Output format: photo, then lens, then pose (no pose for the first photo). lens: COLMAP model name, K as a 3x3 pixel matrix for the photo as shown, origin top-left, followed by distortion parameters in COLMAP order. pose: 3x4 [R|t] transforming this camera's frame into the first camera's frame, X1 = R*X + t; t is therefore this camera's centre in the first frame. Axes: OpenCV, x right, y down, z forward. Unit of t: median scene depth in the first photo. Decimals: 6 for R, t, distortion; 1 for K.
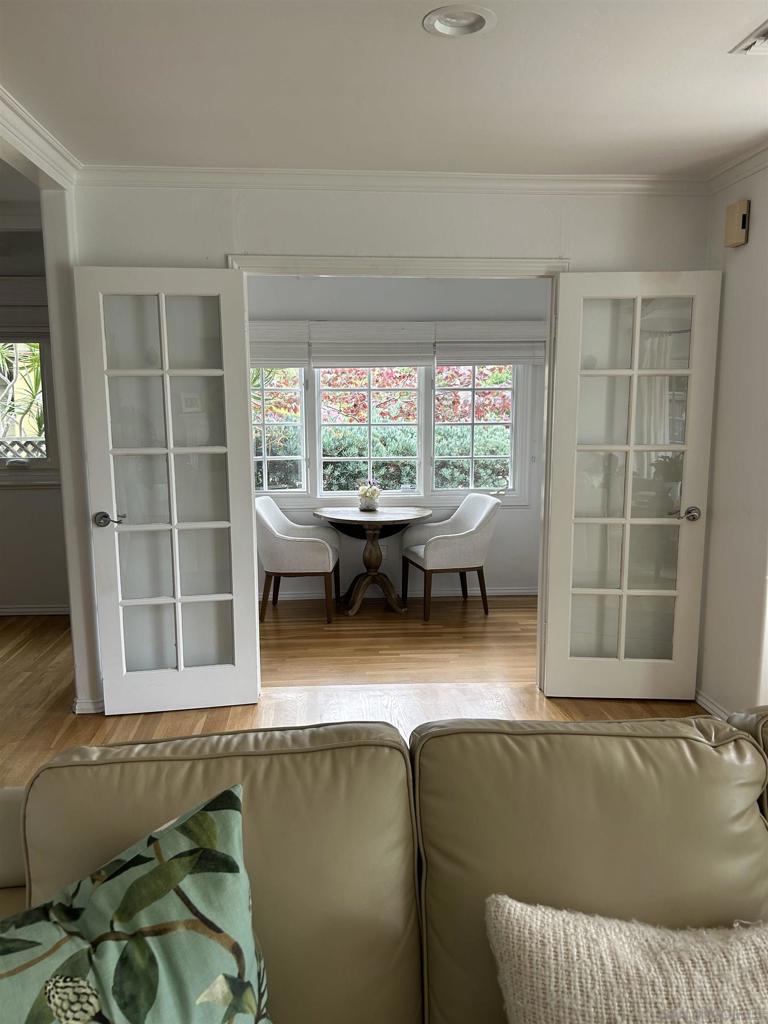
lens RADIAL K [[759.3, 0, 384.0], [0, 759.3, 512.0], [0, 0, 1]] dist [0.012584, 0.000181]
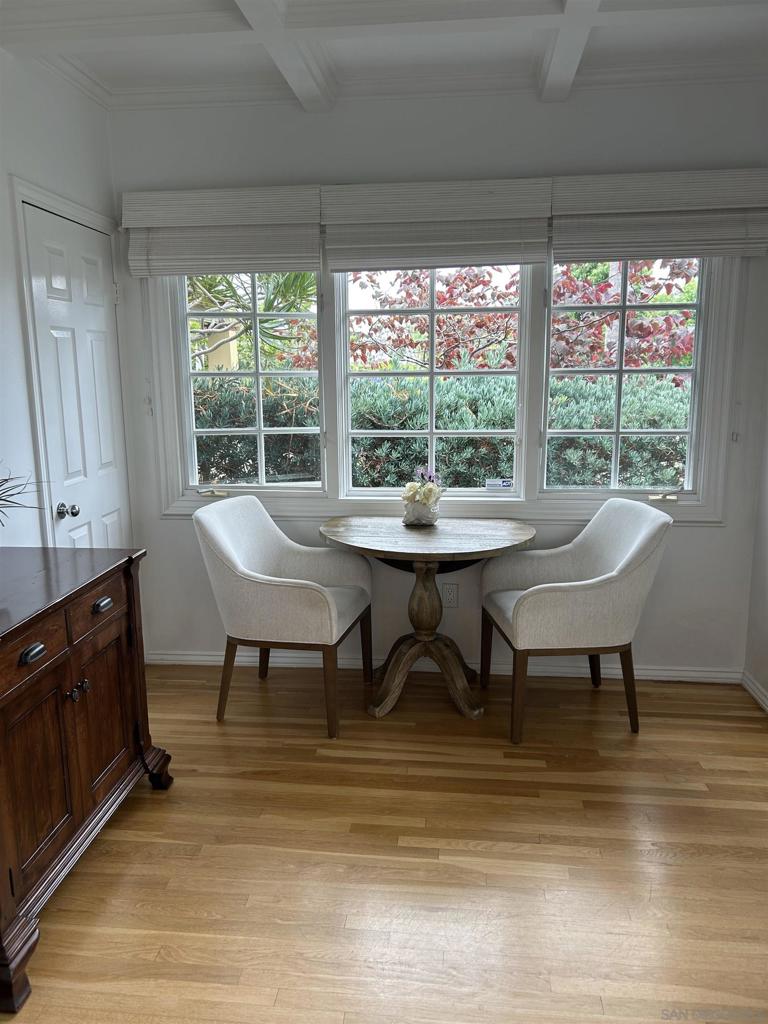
lens RADIAL K [[759.3, 0, 384.0], [0, 759.3, 512.0], [0, 0, 1]] dist [0.012584, 0.000181]
pose [[0.982628, 0.027794, -0.183496, 0.053950], [-0.021016, 0.999027, 0.038780, -0.032464], [0.184395, -0.034250, 0.982255, 0.433191]]
